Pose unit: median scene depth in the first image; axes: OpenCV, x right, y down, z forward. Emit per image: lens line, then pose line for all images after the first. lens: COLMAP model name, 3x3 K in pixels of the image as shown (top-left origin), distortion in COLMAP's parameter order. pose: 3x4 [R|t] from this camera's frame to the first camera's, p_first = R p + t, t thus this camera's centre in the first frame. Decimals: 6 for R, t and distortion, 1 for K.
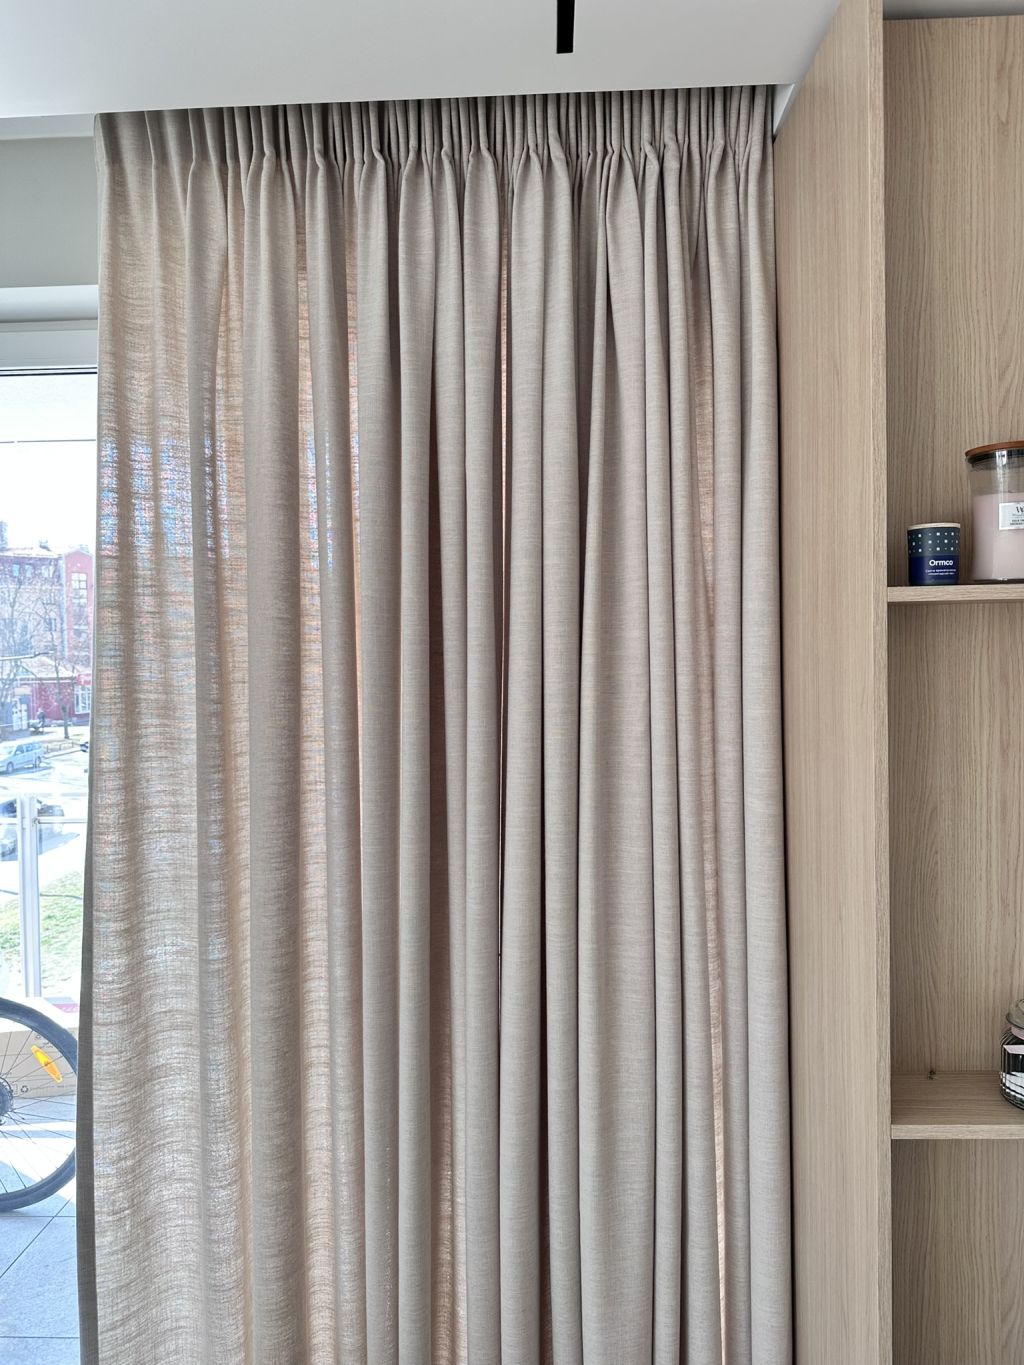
lens RADIAL K [[969.6, 0, 508.7], [0, 969.6, 662.5], [0, 0, 1]] dist [0.035520, -0.030097]
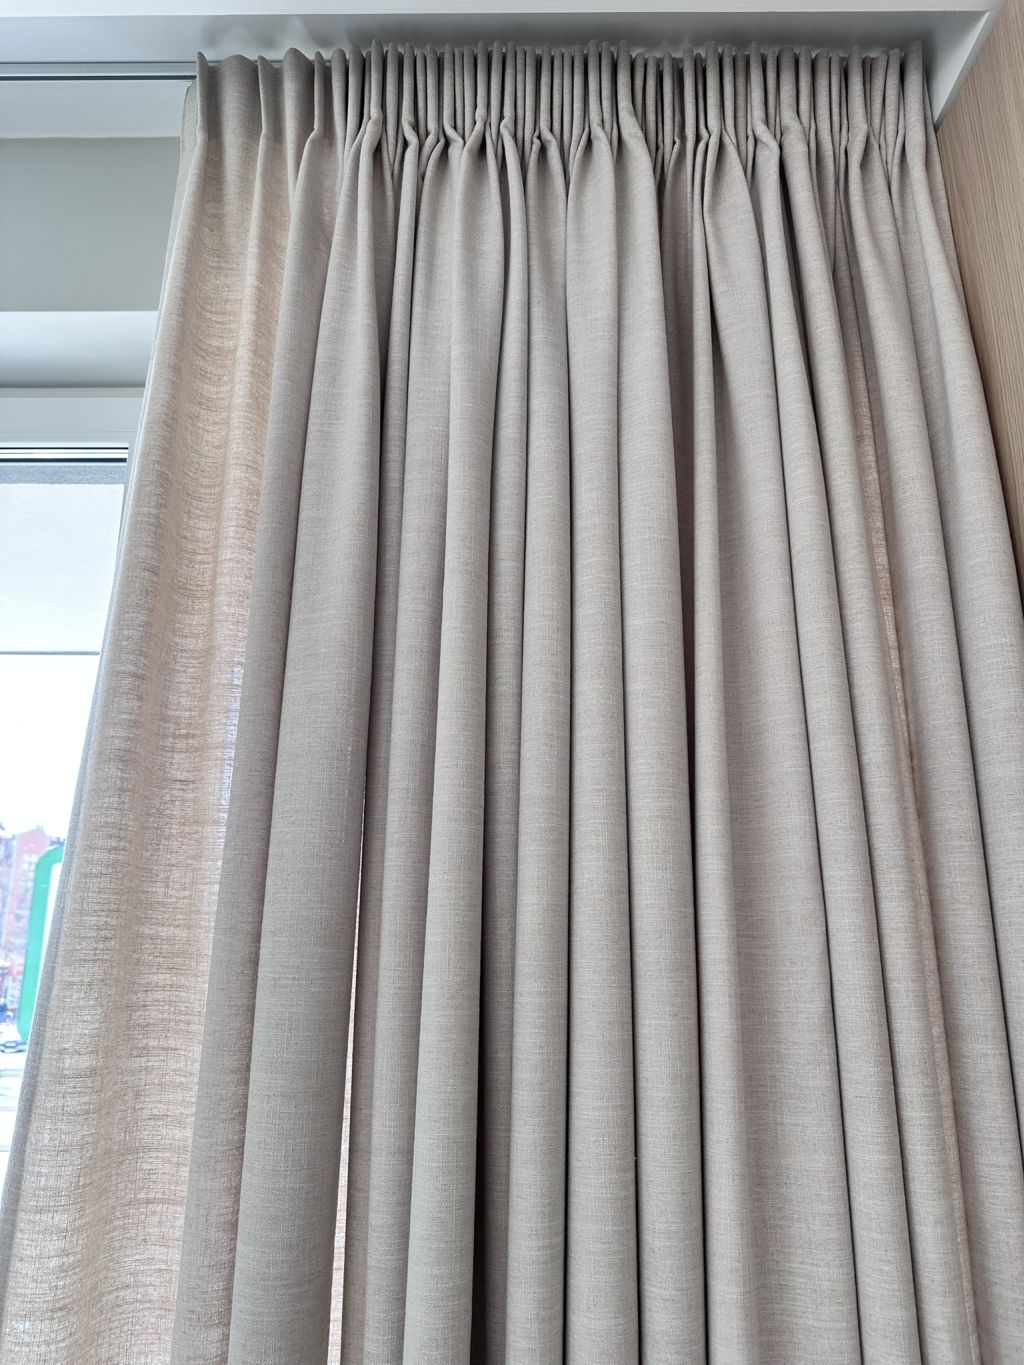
lens RADIAL K [[931.2, 0, 507.9], [0, 931.2, 659.5], [0, 0, 1]] dist [0.143920, -0.127692]
pose [[0.999093, 0.025591, 0.034020, -0.051925], [-0.014375, 0.955010, -0.296224, 0.044779], [-0.040070, 0.295467, 0.954512, 0.448494]]
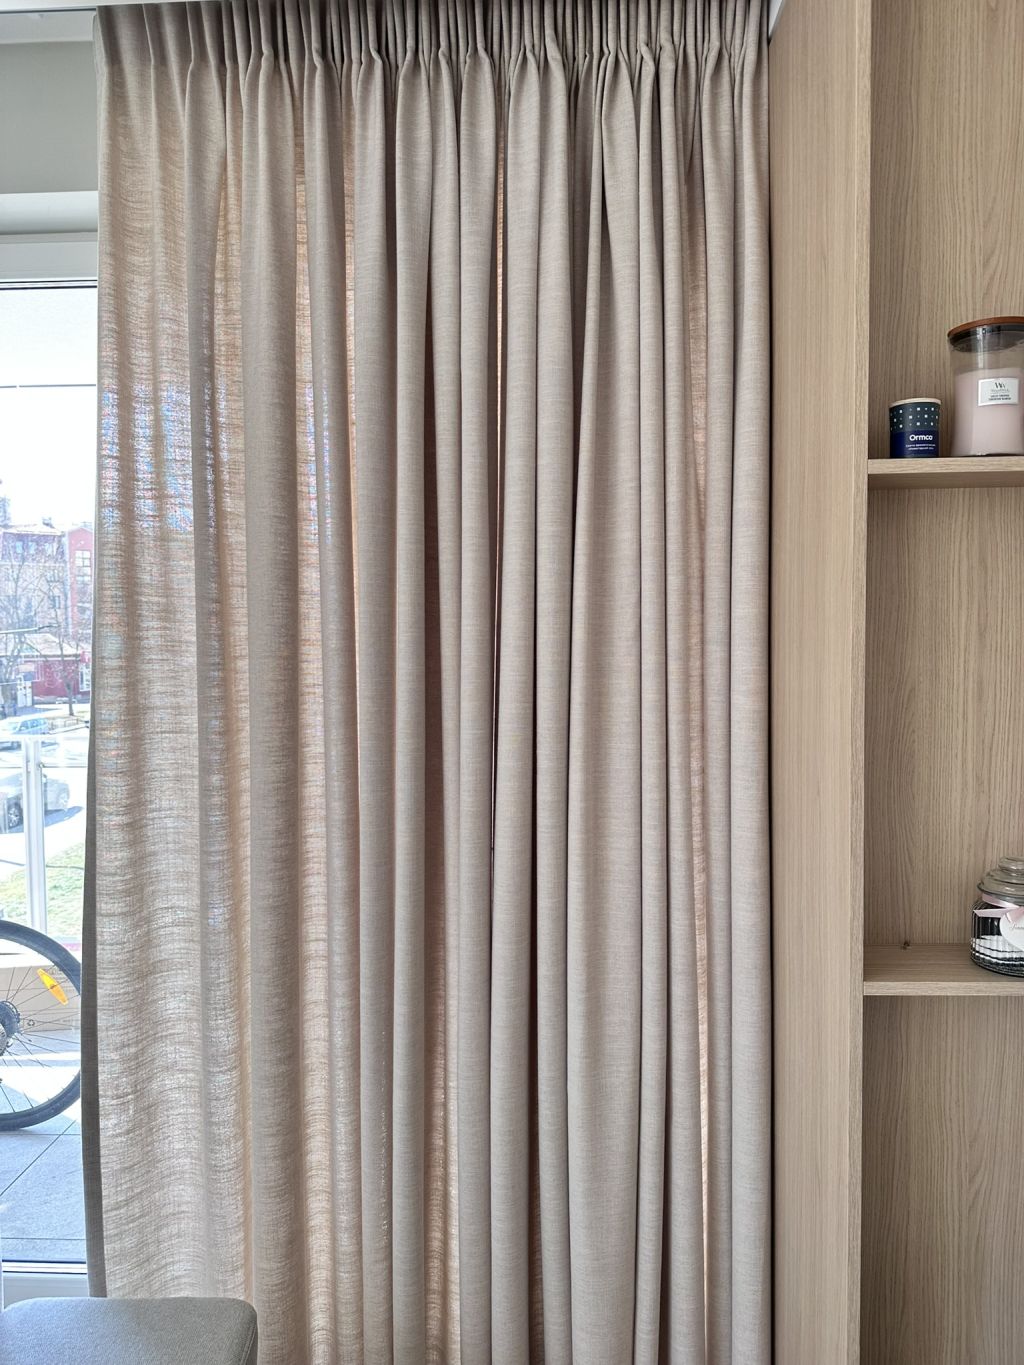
lens RADIAL K [[968.7, 0, 513.7], [0, 968.7, 667.9], [0, 0, 1]] dist [0.039625, -0.037063]
pose [[0.999978, 0.006581, 0.000877, 0.011563], [-0.006600, 0.999667, 0.024931, 0.084133], [-0.000712, -0.024937, 0.999689, -0.021769]]
